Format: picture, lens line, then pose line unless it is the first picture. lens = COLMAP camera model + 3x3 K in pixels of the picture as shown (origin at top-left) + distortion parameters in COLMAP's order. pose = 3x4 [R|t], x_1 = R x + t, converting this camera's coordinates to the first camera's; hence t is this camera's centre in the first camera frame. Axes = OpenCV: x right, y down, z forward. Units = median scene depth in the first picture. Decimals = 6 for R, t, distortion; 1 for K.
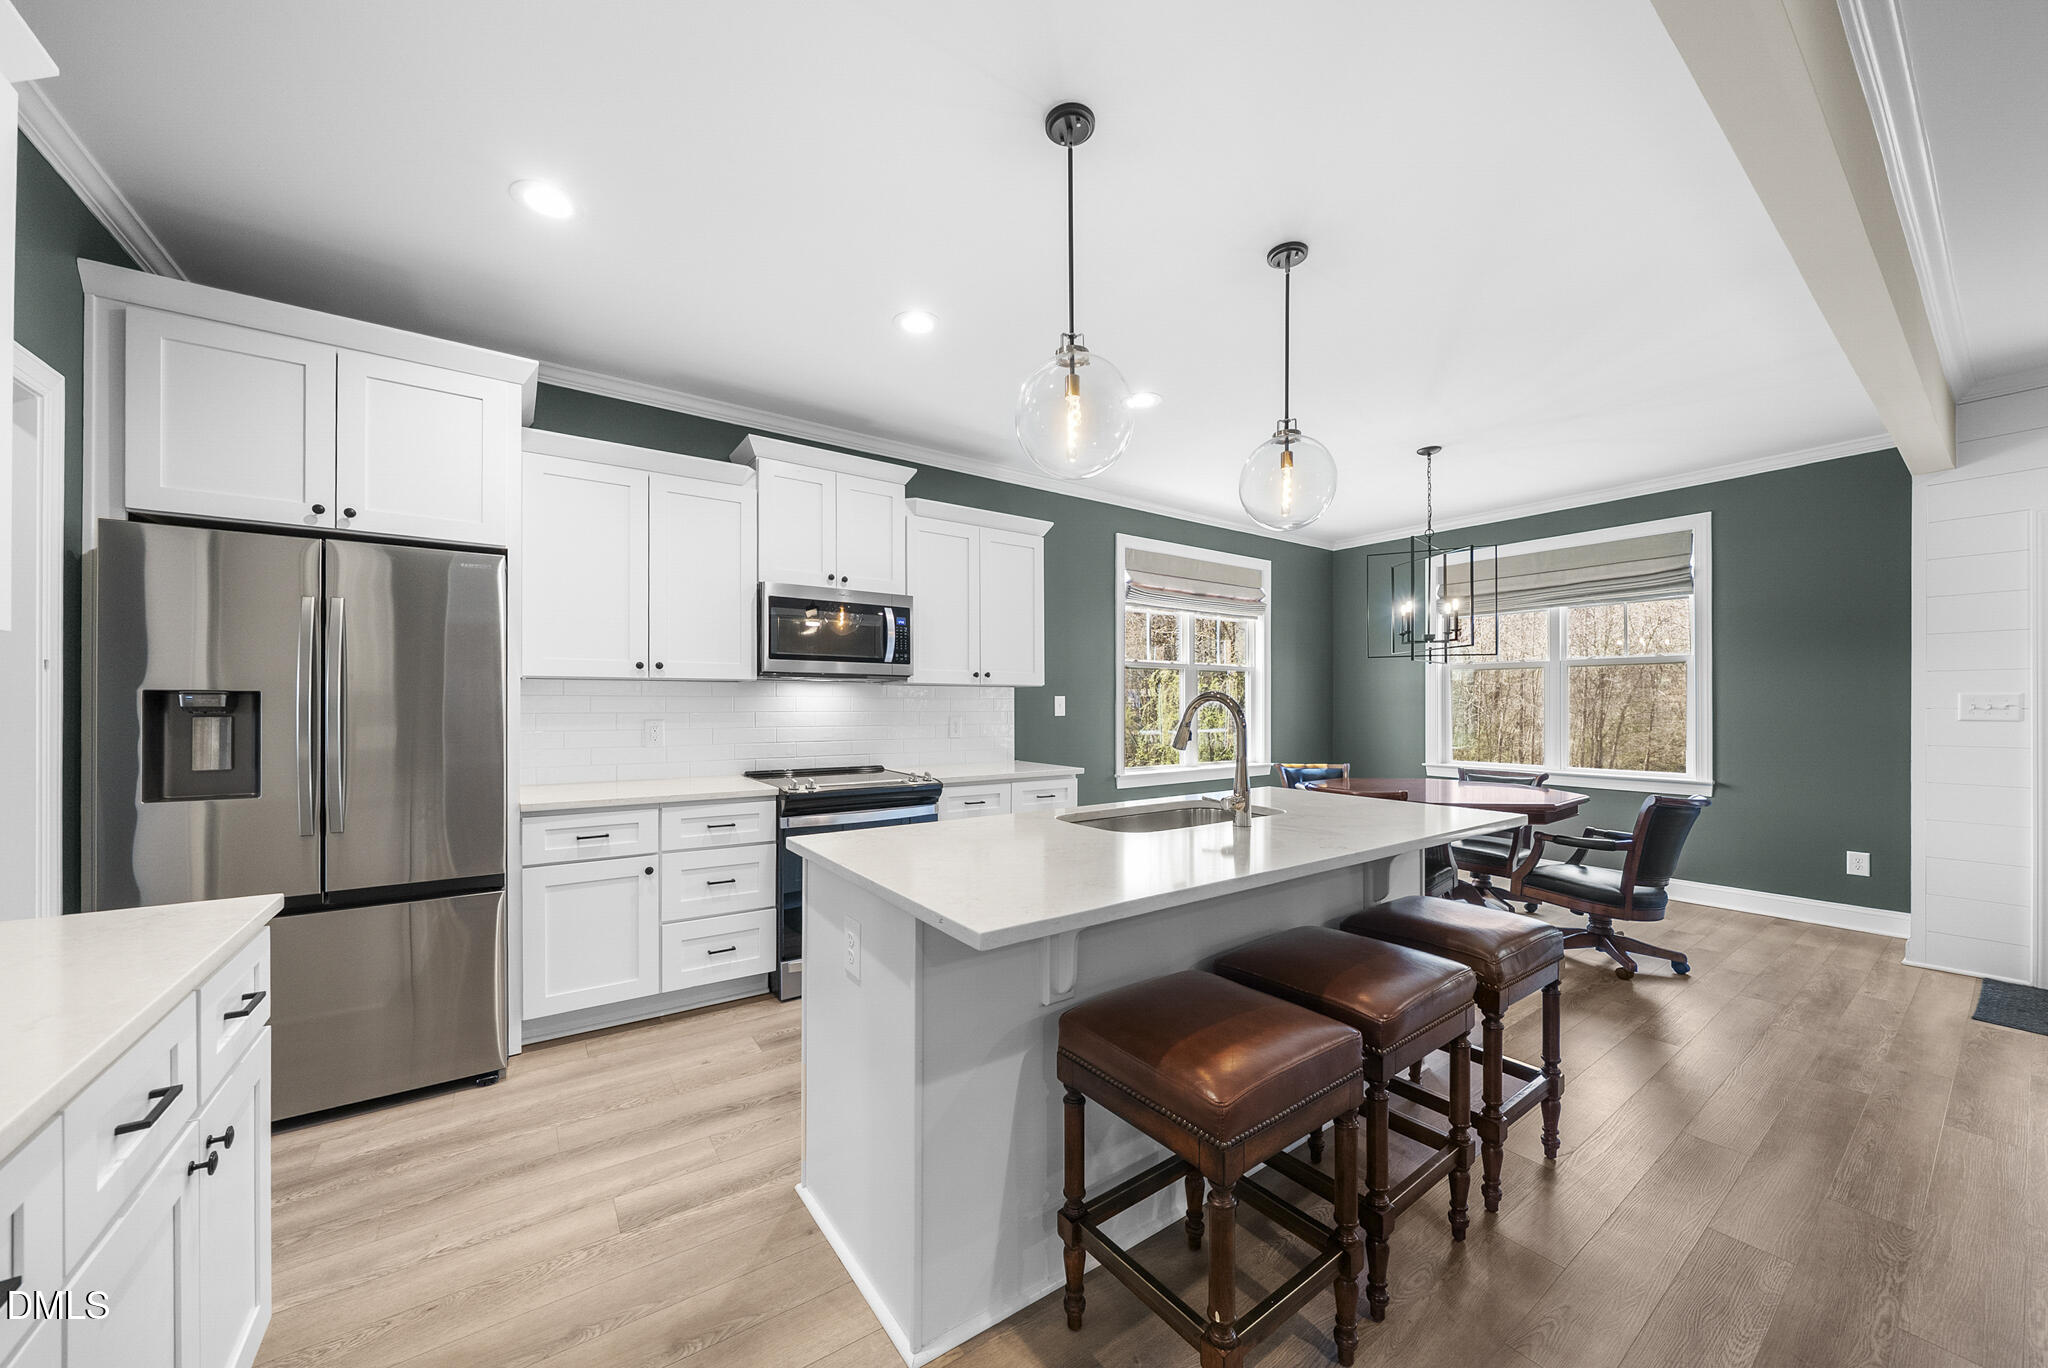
lens RADIAL K [[722.2, 0, 1022.2], [0, 722.2, 704.5], [0, 0, 1]] dist [-0.000568, -0.000197]
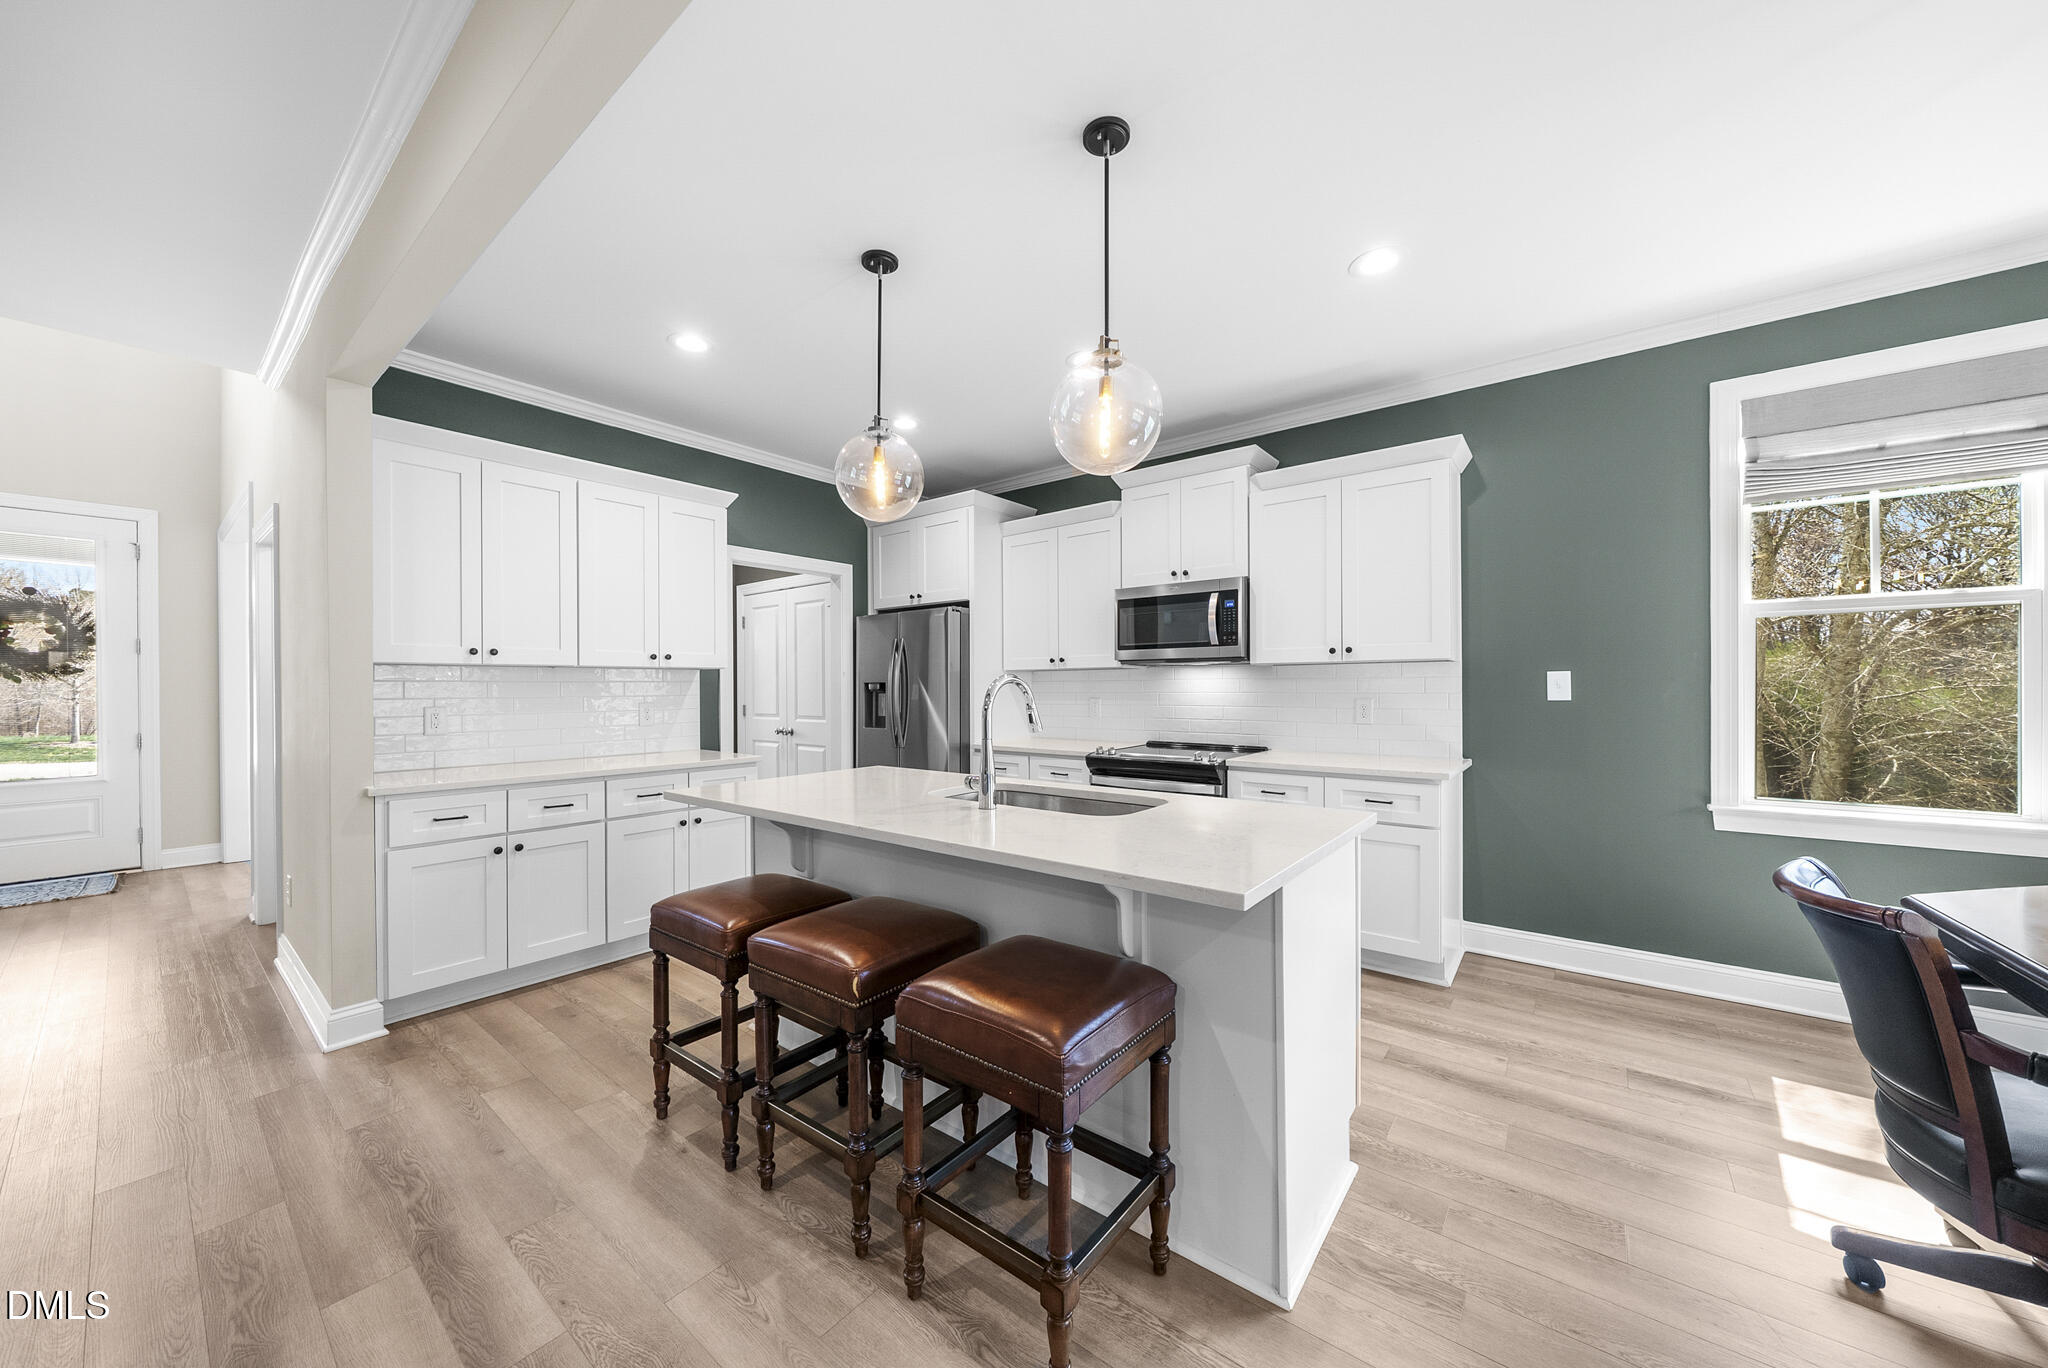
lens RADIAL K [[721.5, 0, 1027.1], [0, 721.5, 687.7], [0, 0, 1]] dist [-0.001453, 0.000002]
pose [[0.290491, -0.002903, -0.956873, 0.669233], [0.005899, 0.999982, -0.001243, 0.002347], [0.956860, -0.005283, 0.290503, 0.401815]]
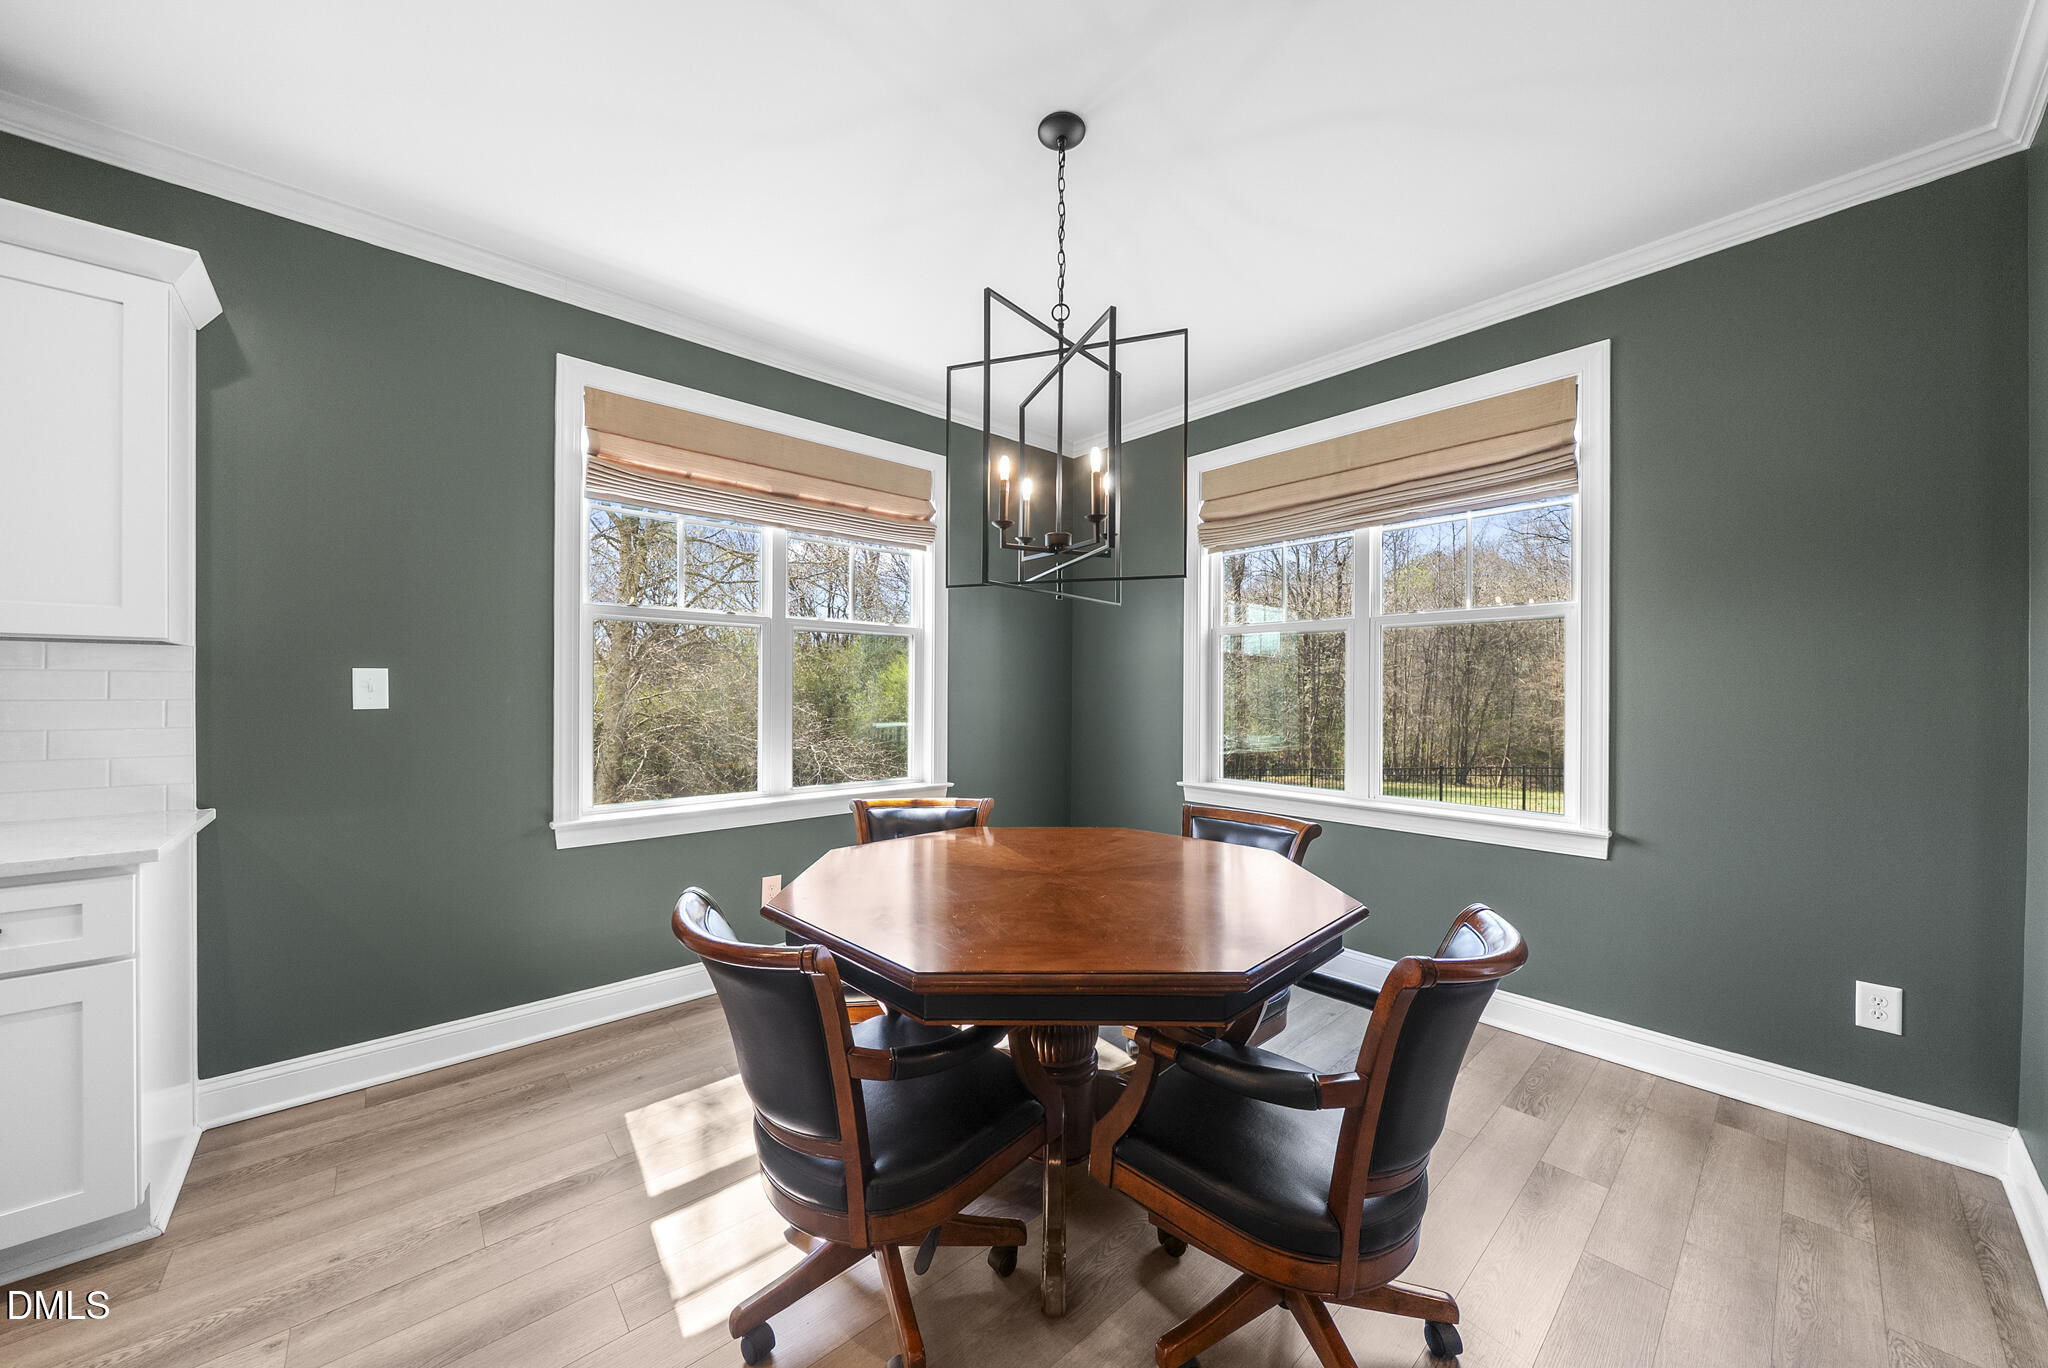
lens RADIAL K [[715.9, 0, 1015.6], [0, 715.9, 695.0], [0, 0, 1]] dist [-0.003639, -0.000294]
pose [[0.994041, 0.003002, 0.108969, 0.516537], [-0.003802, 0.999967, 0.007129, 0.001518], [-0.108944, -0.007501, 0.994020, 0.586254]]
